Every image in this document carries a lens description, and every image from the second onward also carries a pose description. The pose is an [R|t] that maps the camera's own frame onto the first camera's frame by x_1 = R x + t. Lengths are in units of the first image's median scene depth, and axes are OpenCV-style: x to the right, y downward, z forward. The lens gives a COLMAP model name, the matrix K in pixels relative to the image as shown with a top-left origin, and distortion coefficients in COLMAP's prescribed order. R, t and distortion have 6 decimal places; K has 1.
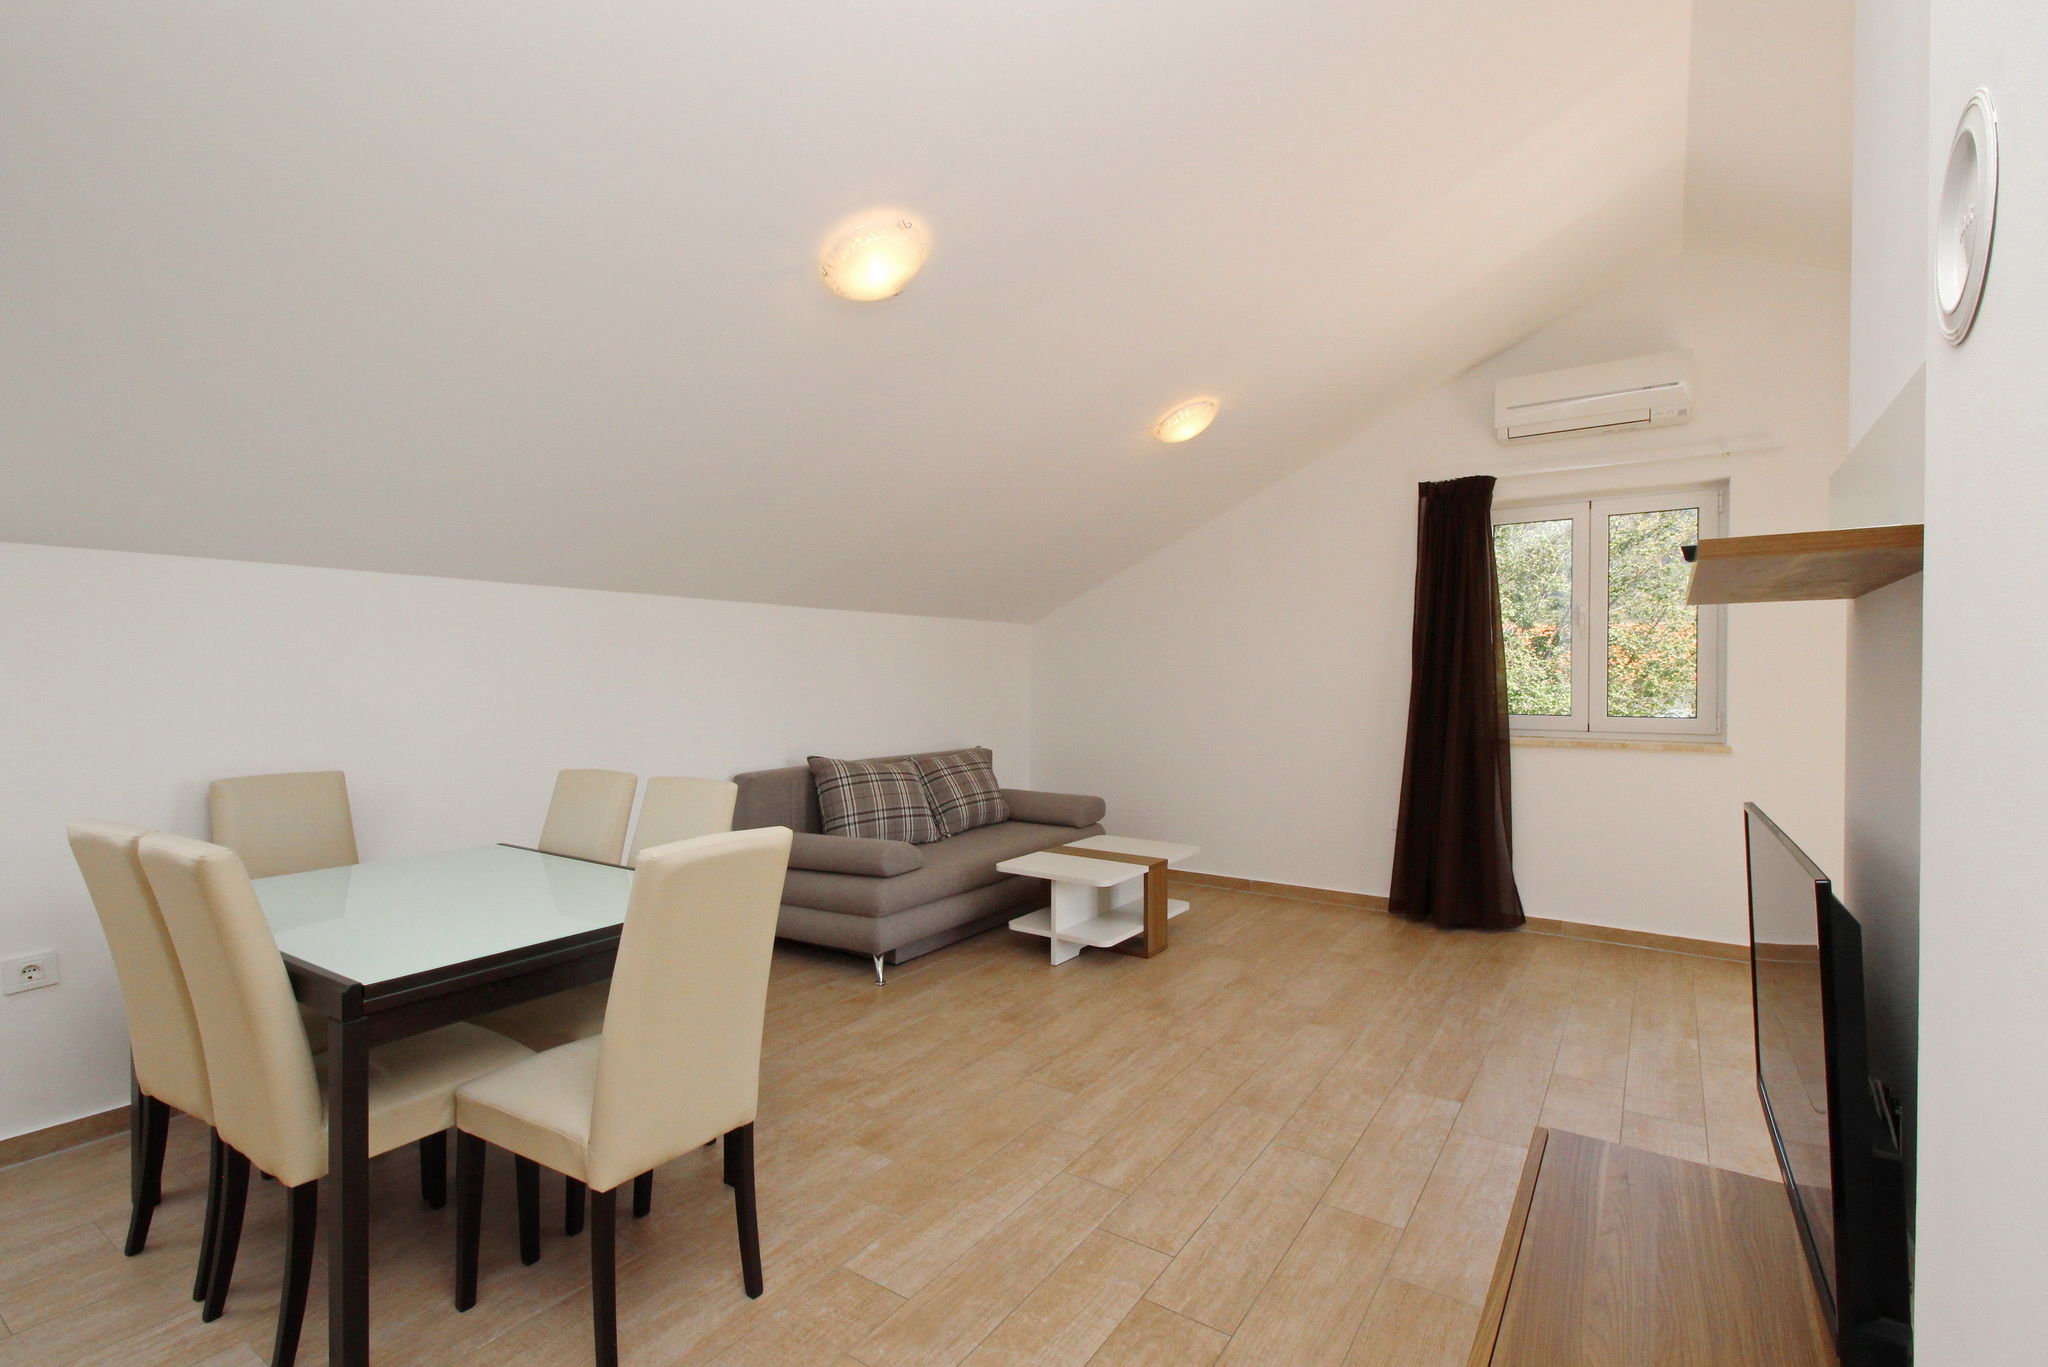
lens RADIAL K [[959.3, 0, 1032.5], [0, 959.3, 679.0], [0, 0, 1]] dist [-0.016031, -0.000523]
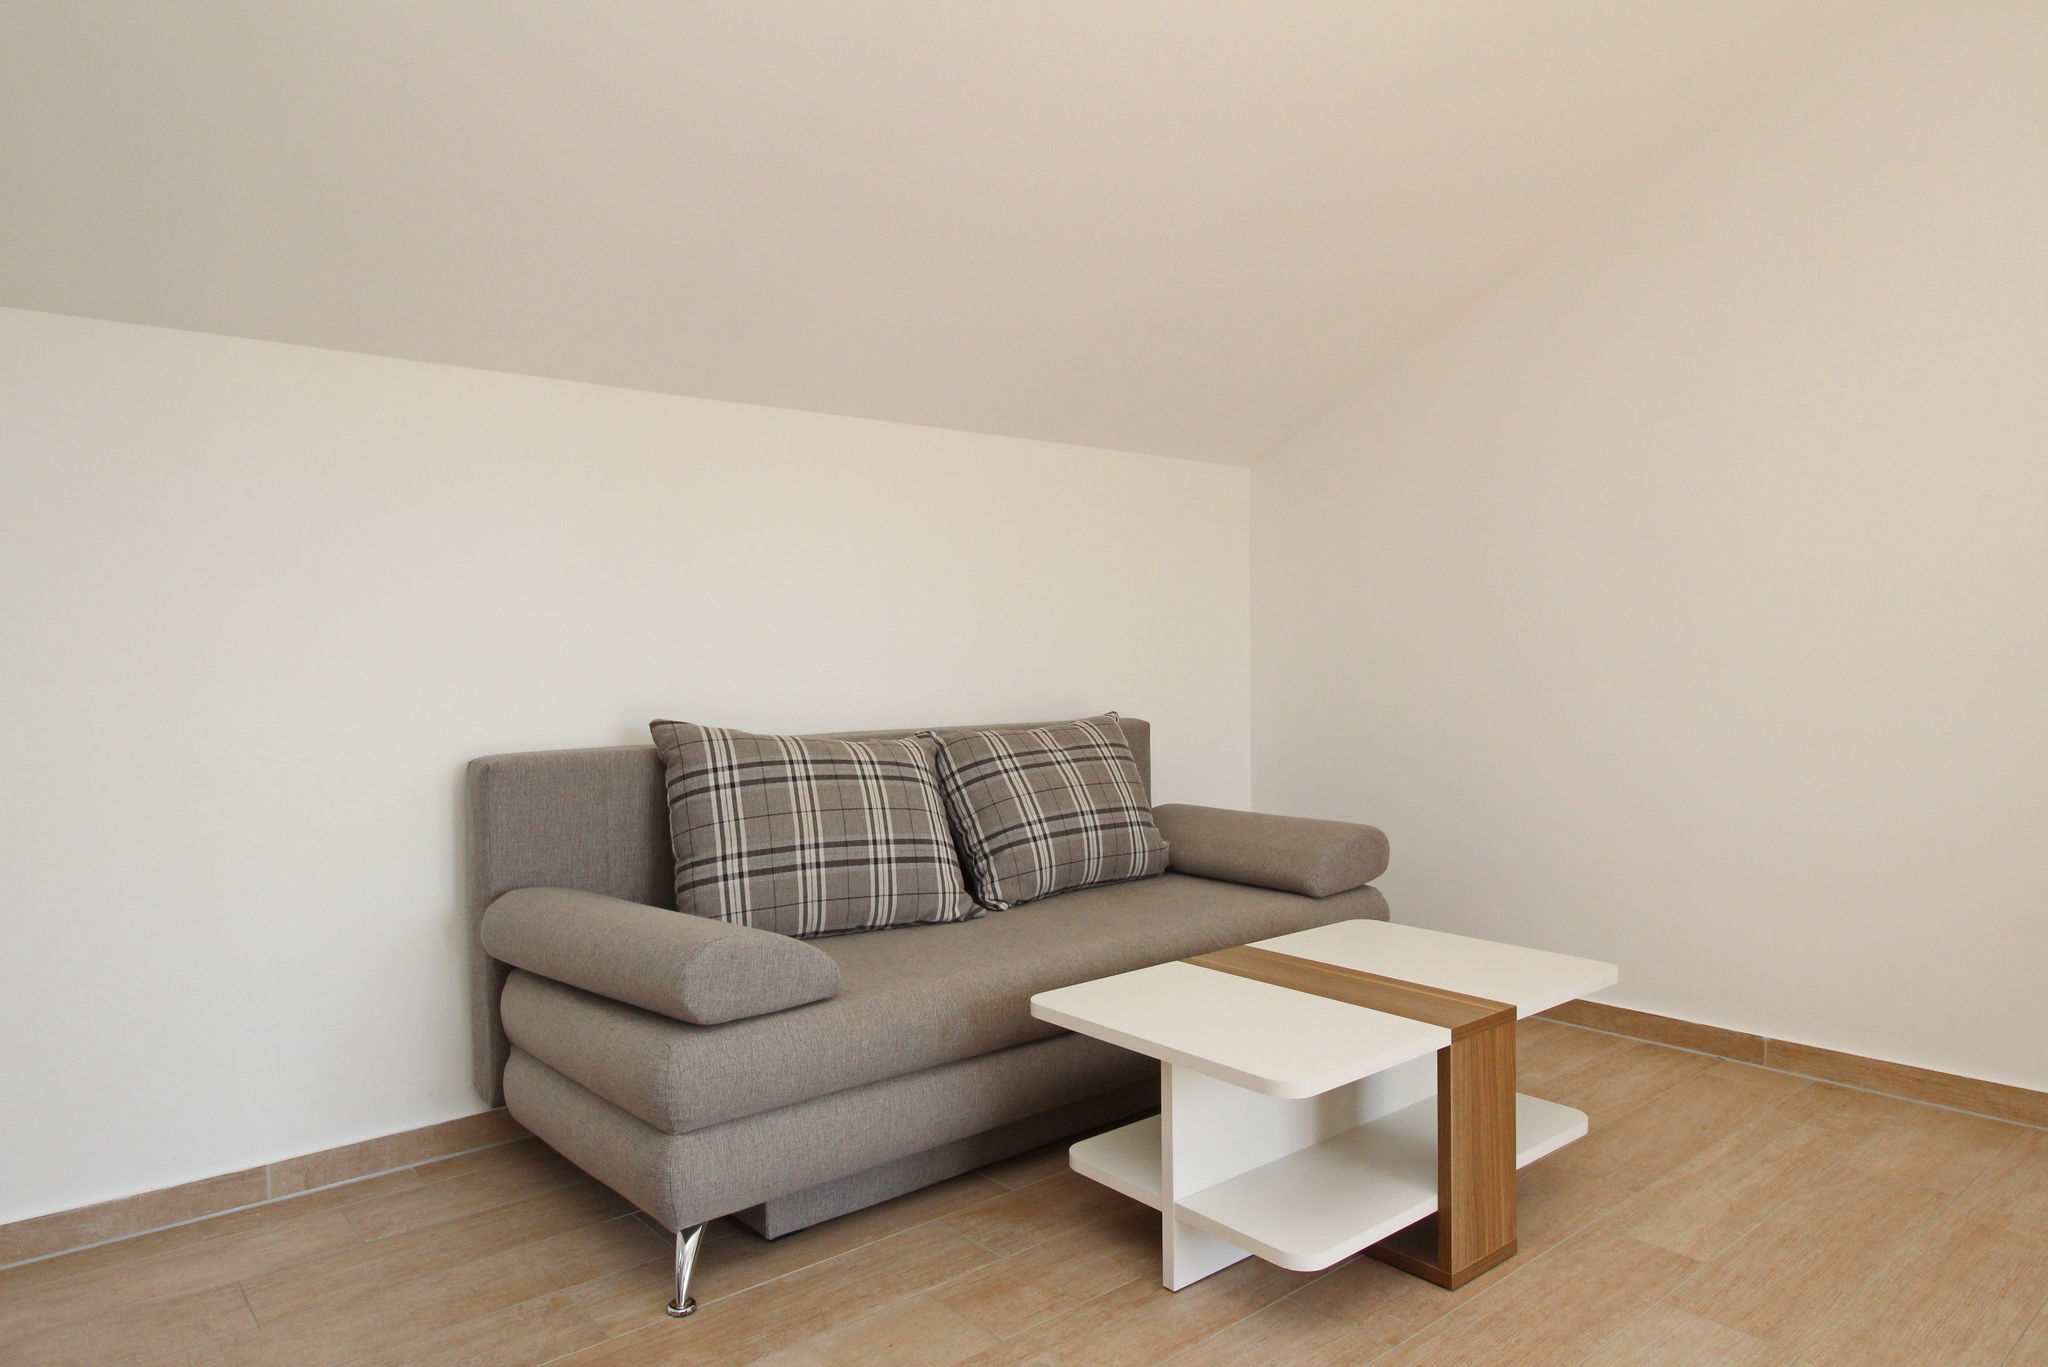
lens RADIAL K [[1261.7, 0, 1021.6], [0, 1261.7, 681.9], [0, 0, 1]] dist [-0.009775, -0.000419]
pose [[0.957082, -0.009472, -0.289661, 0.099893], [0.014078, 0.999805, 0.013822, 0.056787], [0.289474, -0.017306, 0.957029, 0.489218]]
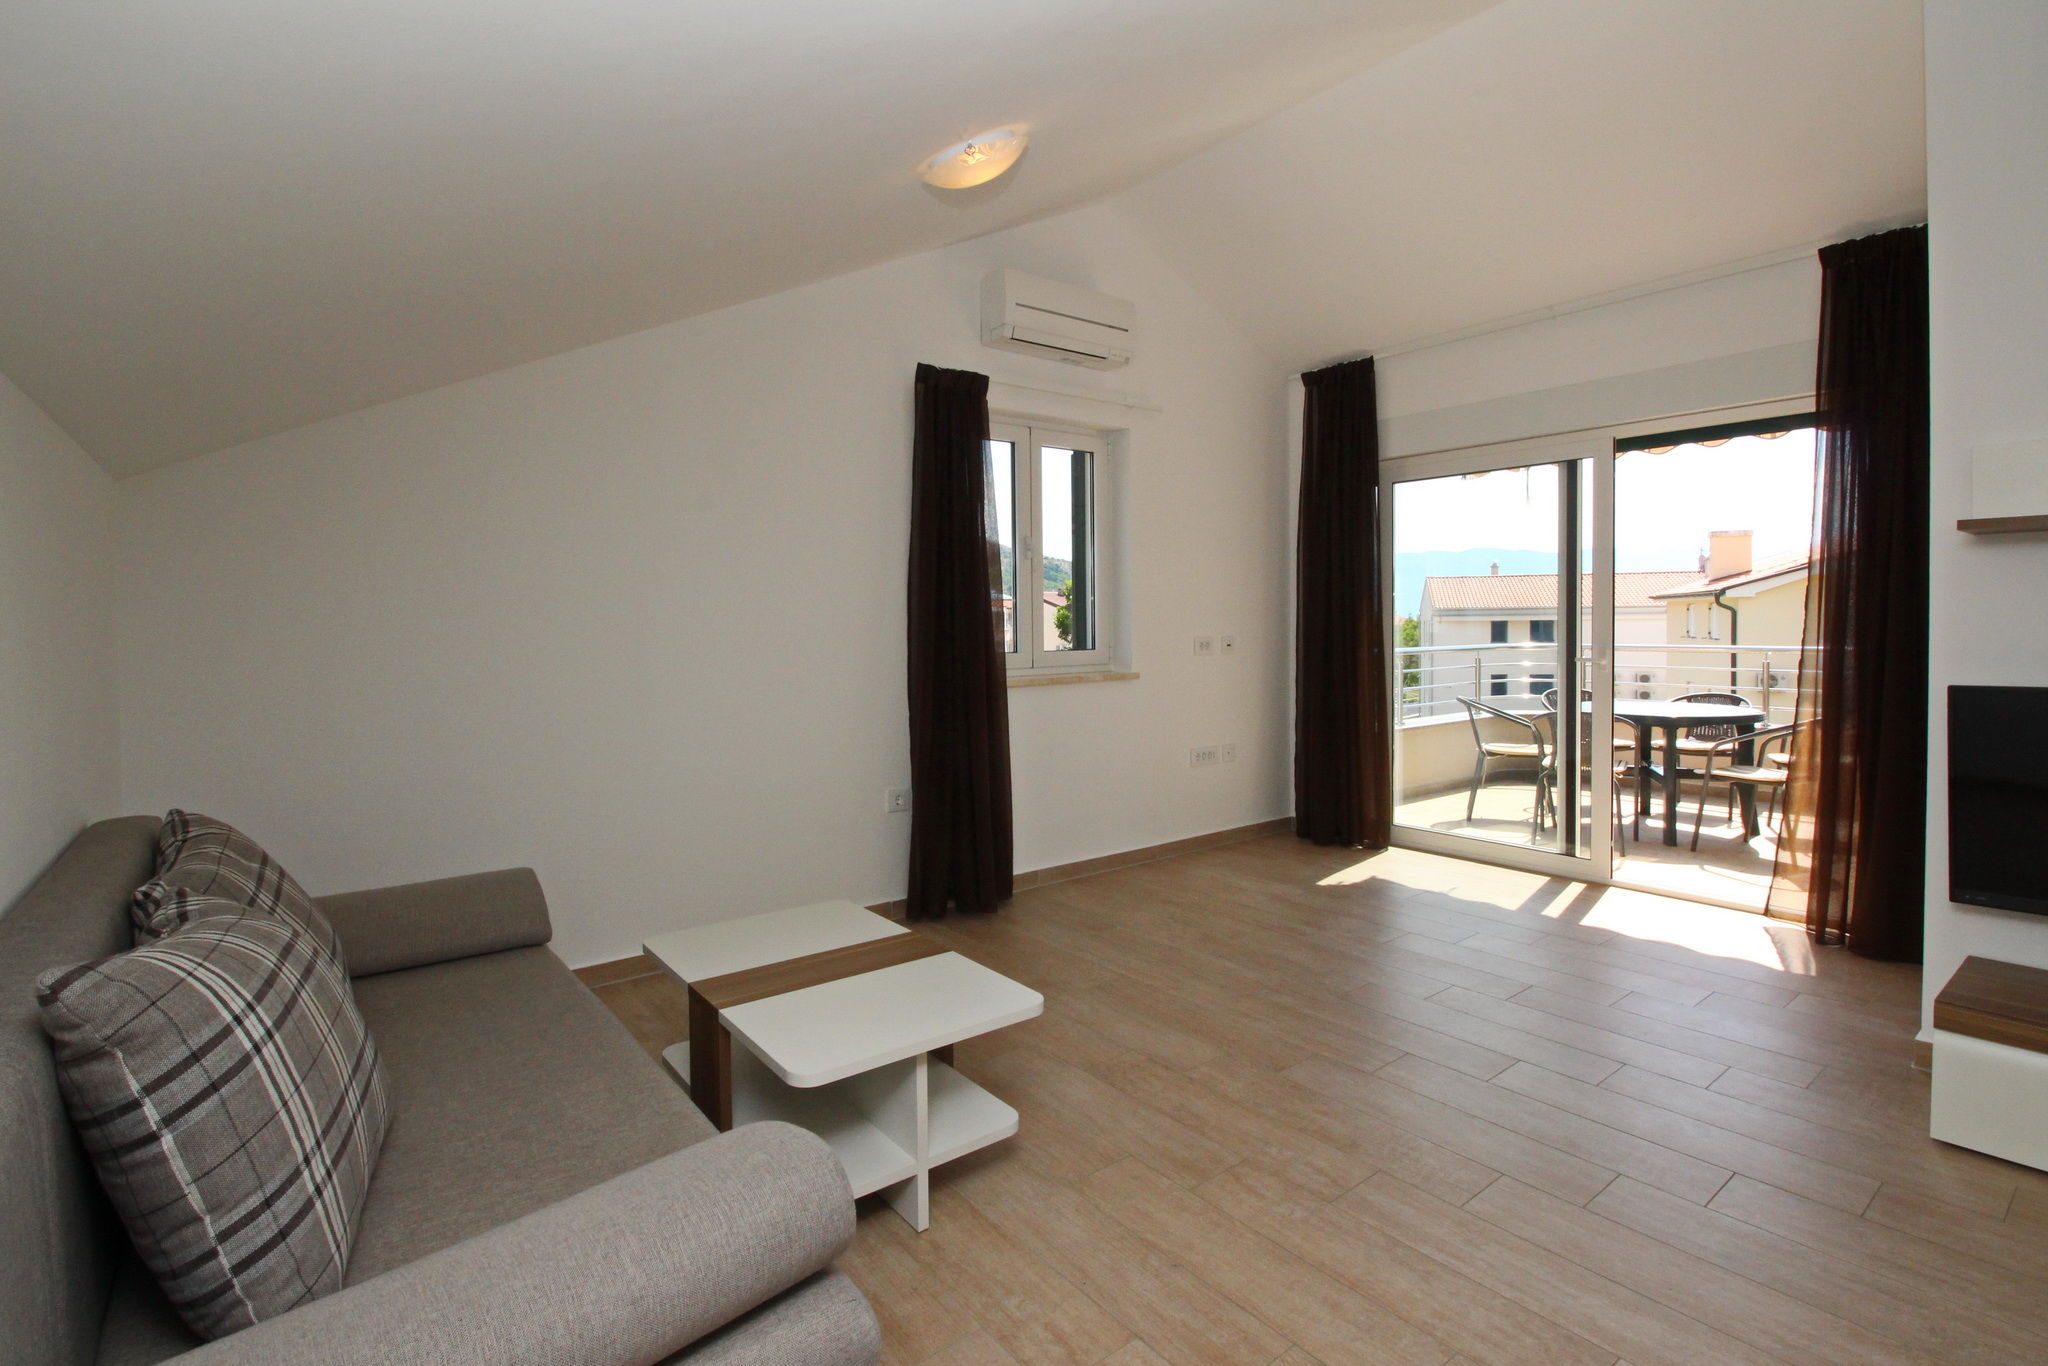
lens RADIAL K [[959.3, 0, 1034.4], [0, 959.3, 664.6], [0, 0, 1]] dist [-0.016031, -0.000523]
pose [[0.301282, -0.058325, 0.951750, -0.372668], [0.011596, 0.998278, 0.057505, -0.004832], [-0.953465, -0.006288, 0.301439, 0.771620]]
